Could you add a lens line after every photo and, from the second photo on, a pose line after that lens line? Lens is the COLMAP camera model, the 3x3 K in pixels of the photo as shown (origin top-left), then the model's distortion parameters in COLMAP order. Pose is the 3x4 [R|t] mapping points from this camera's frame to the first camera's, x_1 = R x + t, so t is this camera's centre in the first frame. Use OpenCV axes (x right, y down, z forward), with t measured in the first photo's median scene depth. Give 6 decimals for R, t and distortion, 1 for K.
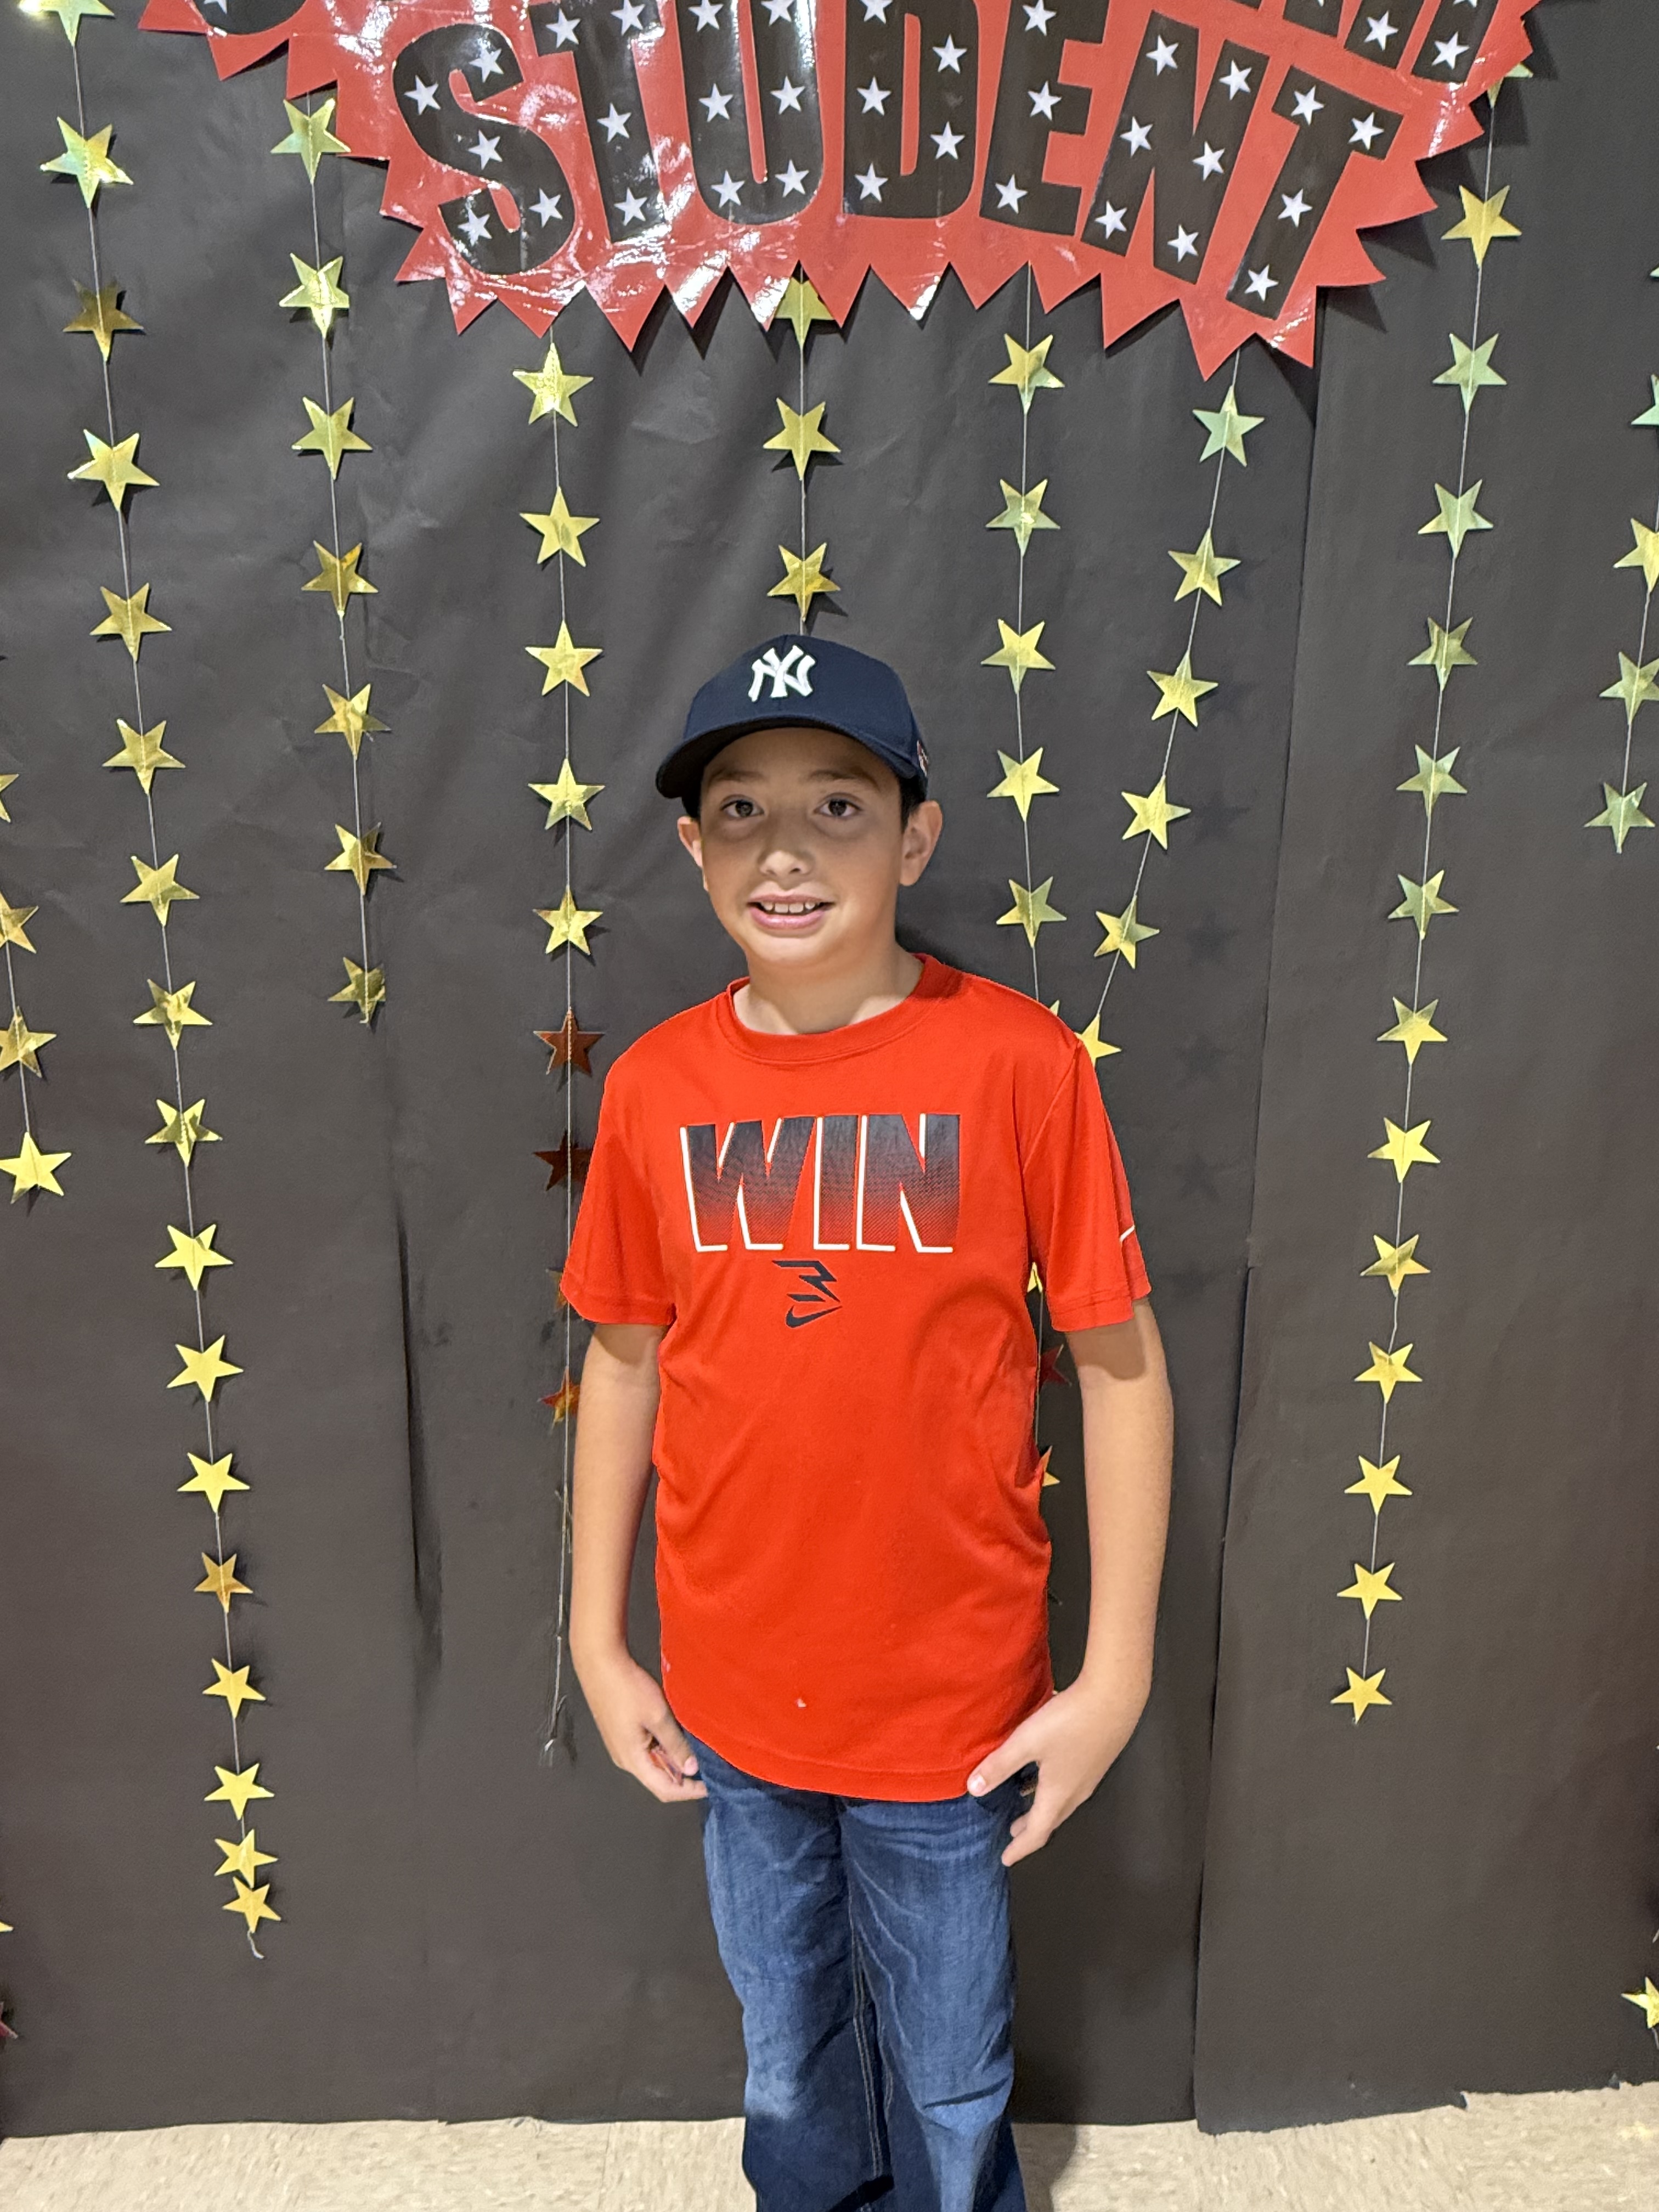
lens RADIAL K [[1271.1, 0, 829.4], [0, 1271.1, 1097.3], [0, 0, 1]] dist [0.003370, -0.003238]
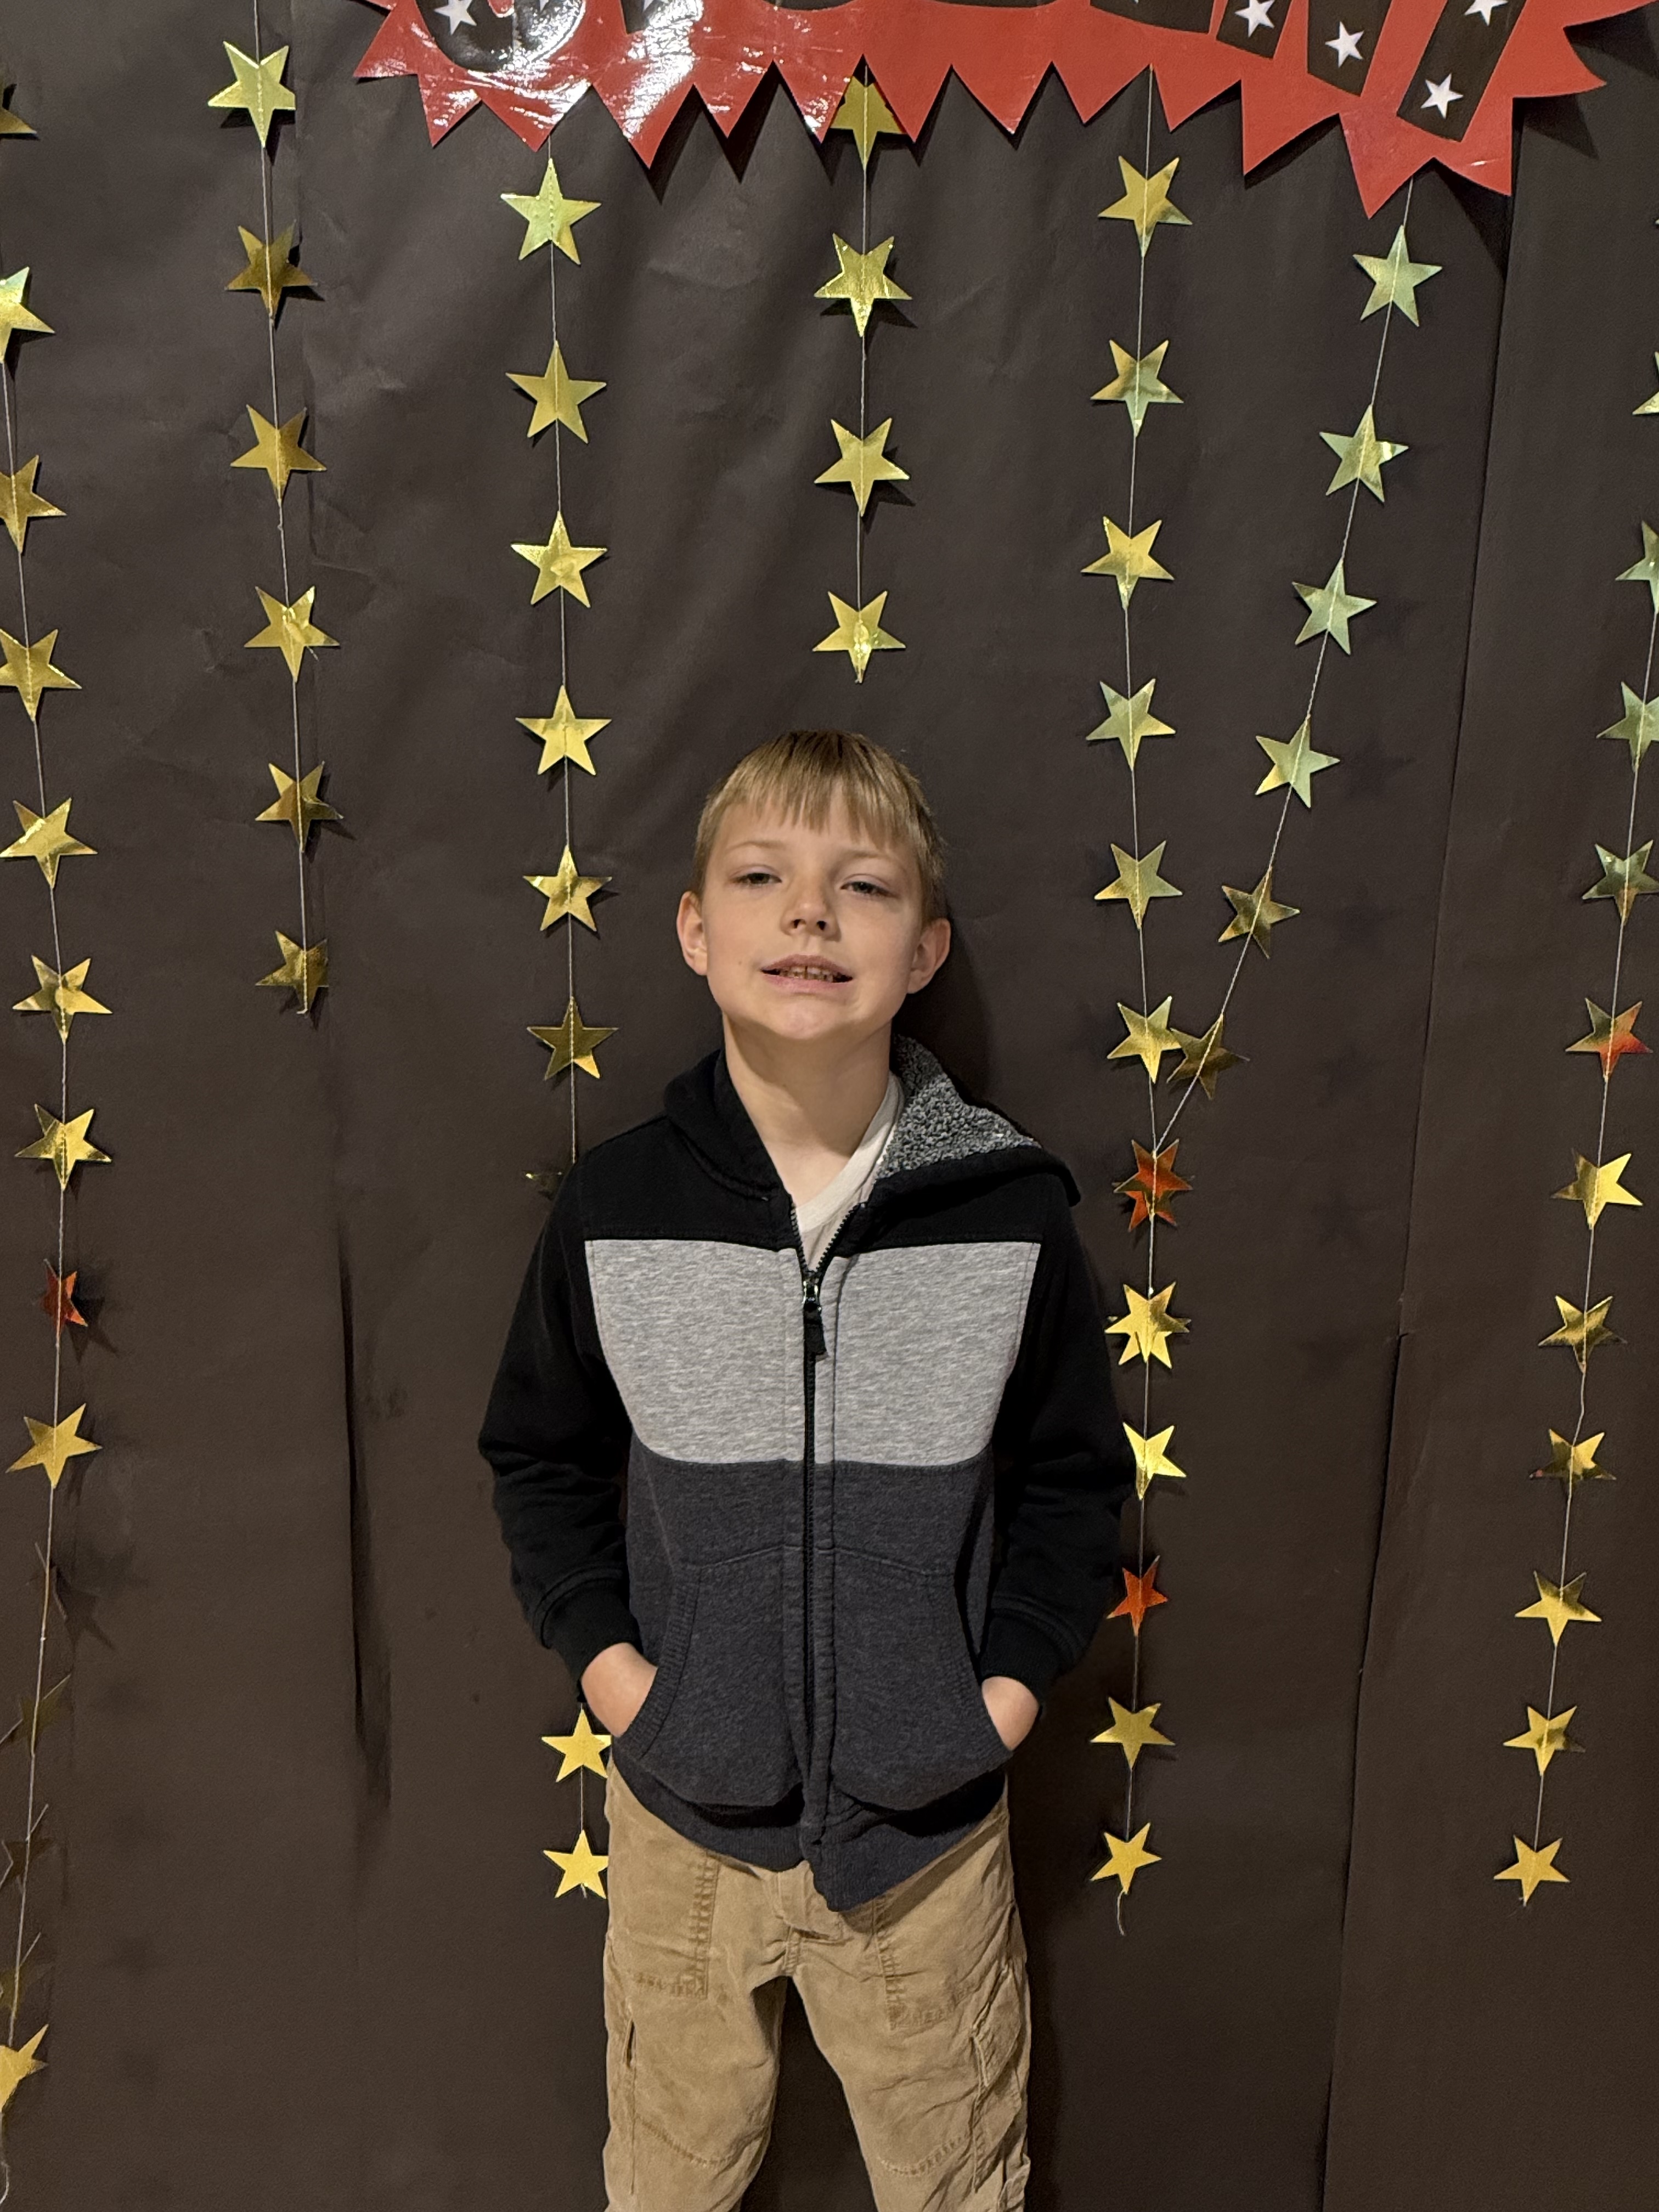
lens RADIAL K [[1271.1, 0, 829.4], [0, 1271.1, 1097.3], [0, 0, 1]] dist [0.003370, -0.003238]
pose [[0.999905, 0.011919, -0.006942, -0.028839], [-0.012118, 0.999493, -0.029428, 0.013591], [0.006587, 0.029509, 0.999543, 0.207529]]
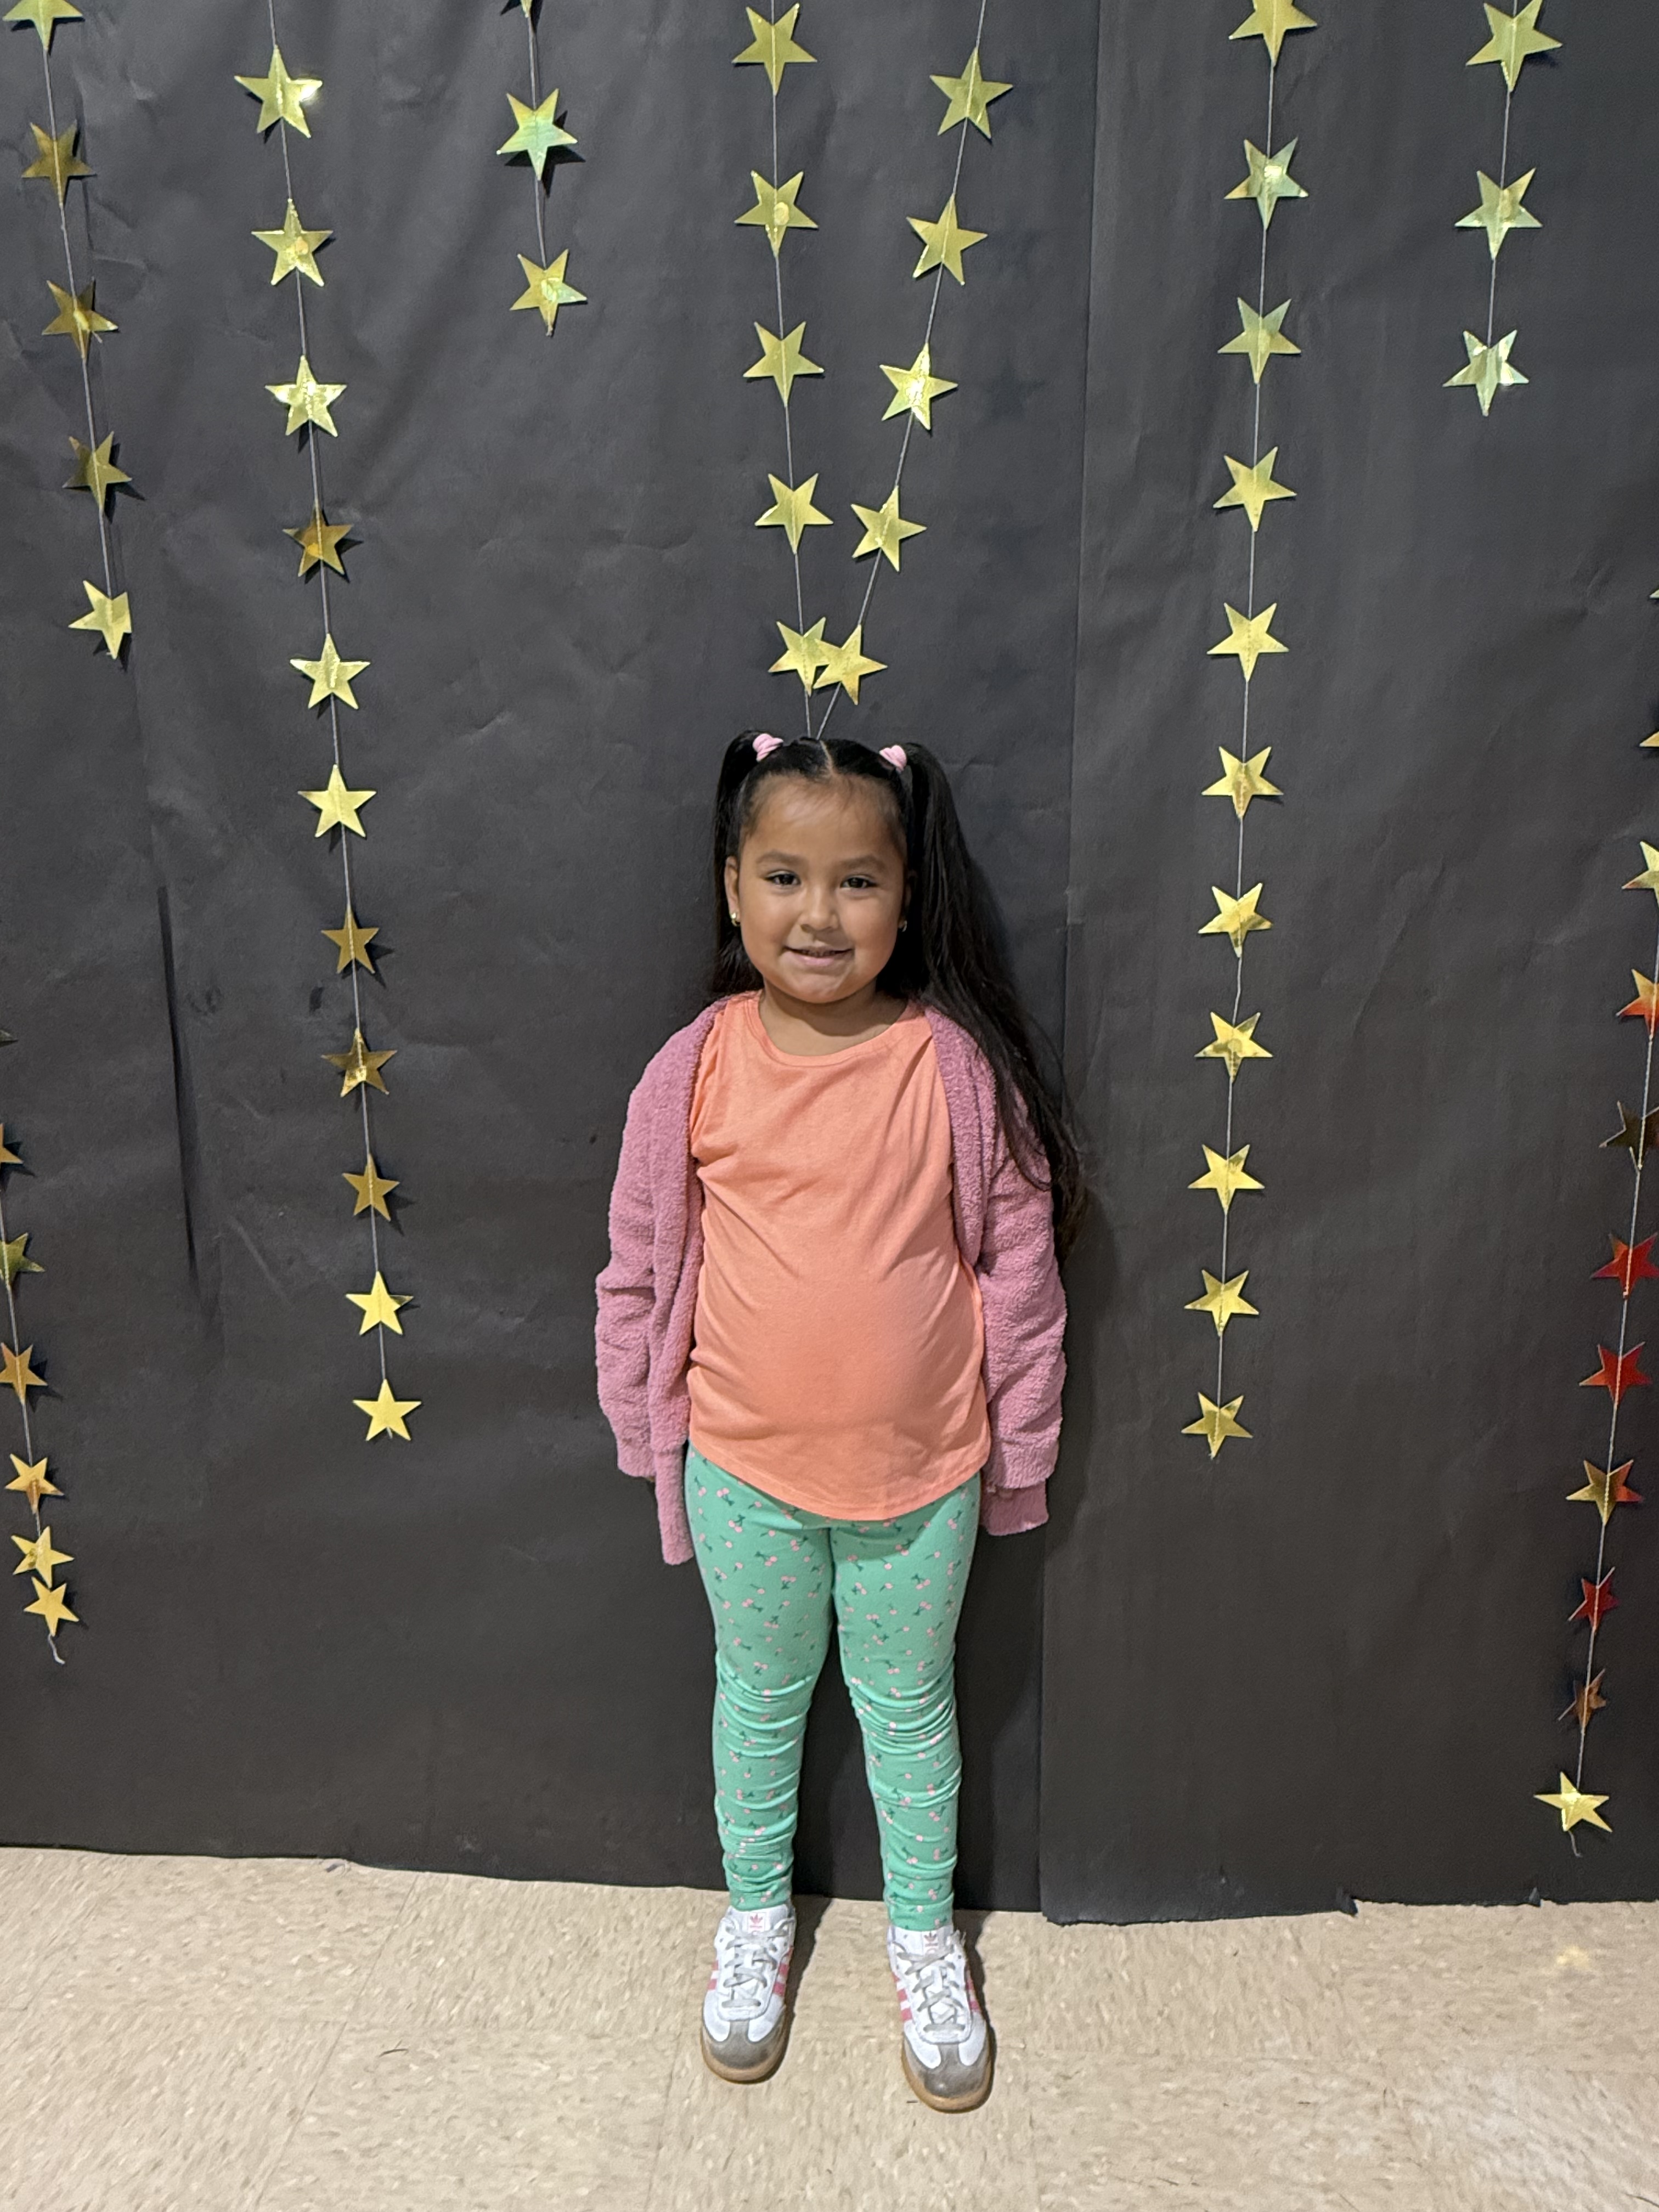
lens RADIAL K [[1266.2, 0, 819.9], [0, 1266.2, 1105.0], [0, 0, 1]] dist [0.001250, -0.001185]
pose [[0.995276, 0.001066, -0.097085, 0.262500], [-0.001042, 0.999999, 0.000296, 0.283103], [0.097085, -0.000194, 0.995276, 0.103640]]
